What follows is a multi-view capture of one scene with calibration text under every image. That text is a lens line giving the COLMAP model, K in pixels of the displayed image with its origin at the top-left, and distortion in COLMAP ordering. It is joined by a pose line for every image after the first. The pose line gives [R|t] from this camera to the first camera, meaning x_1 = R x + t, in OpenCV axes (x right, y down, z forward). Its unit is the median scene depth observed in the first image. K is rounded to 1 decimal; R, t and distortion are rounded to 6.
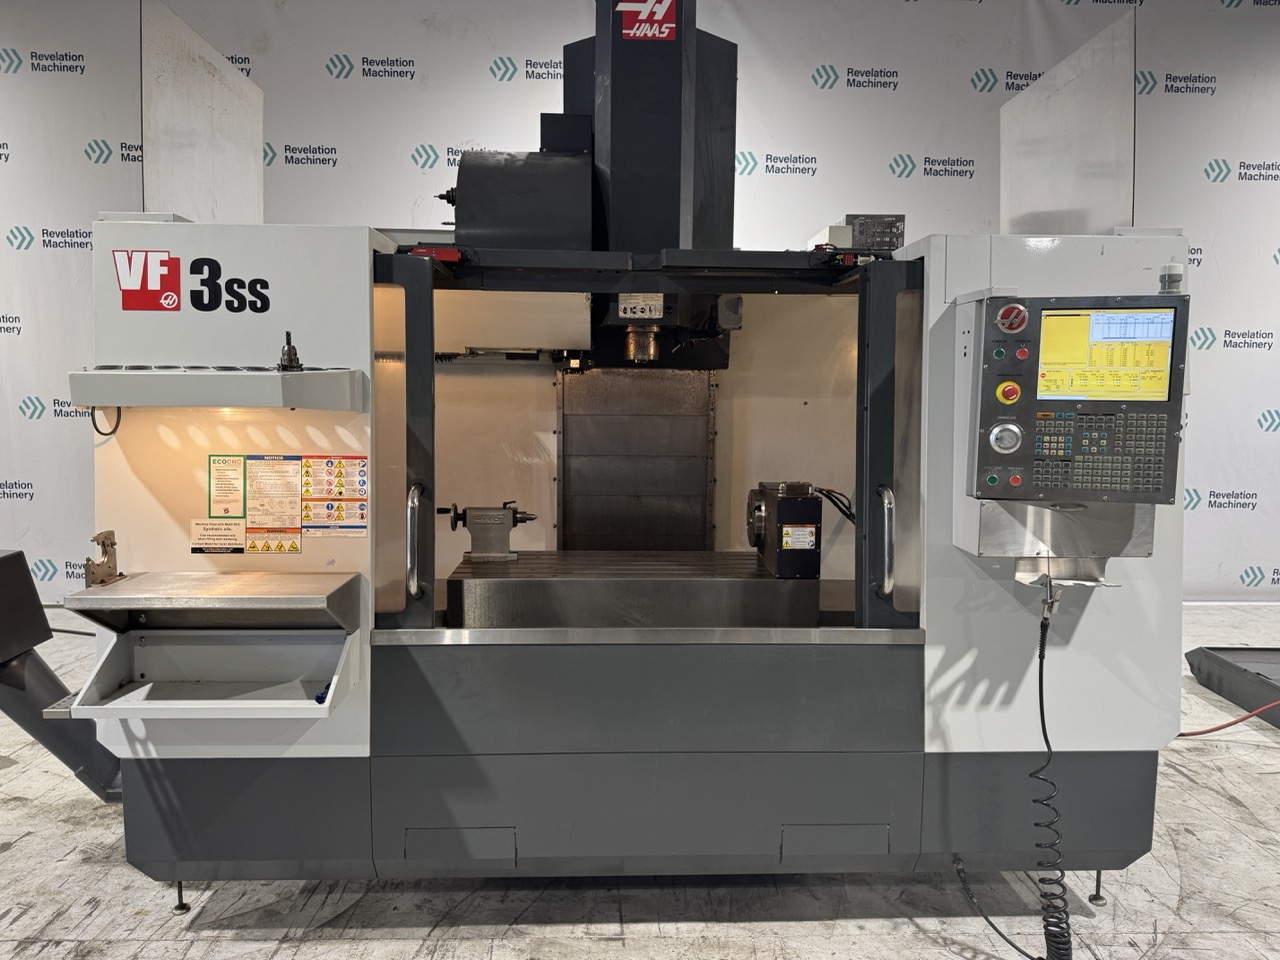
lens RADIAL K [[917.2, 0, 625.9], [0, 917.2, 479.0], [0, 0, 1]] dist [0.049552, -0.054013]
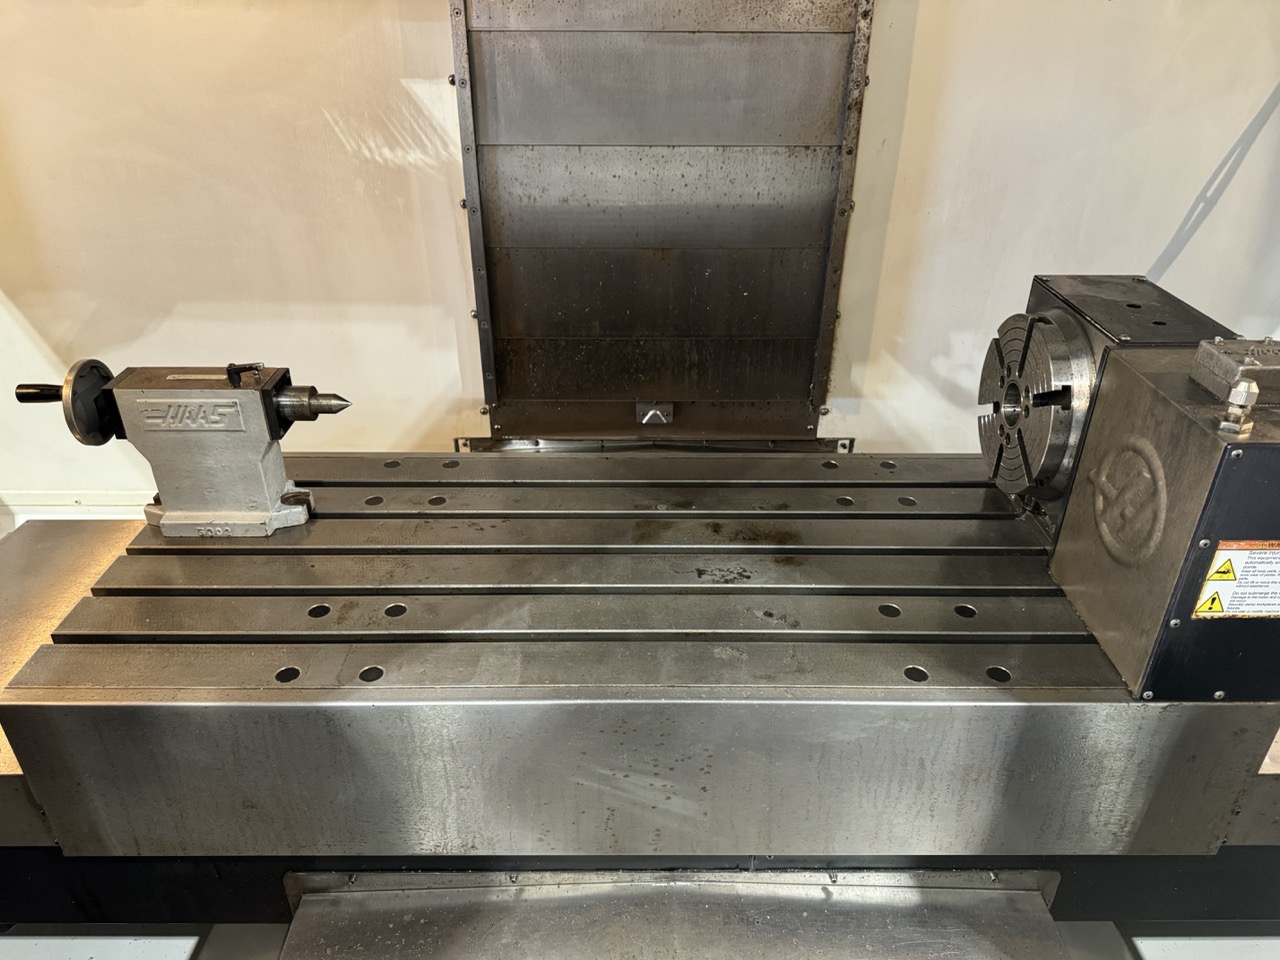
lens RADIAL K [[917.2, 0, 641.6], [0, 917.2, 484.9], [0, 0, 1]] dist [0.049552, -0.054013]
pose [[0.999844, 0.003105, -0.017365, 0.015716], [0.004165, 0.915023, 0.403381, -0.079222], [0.017142, -0.403390, 0.914867, 0.871339]]
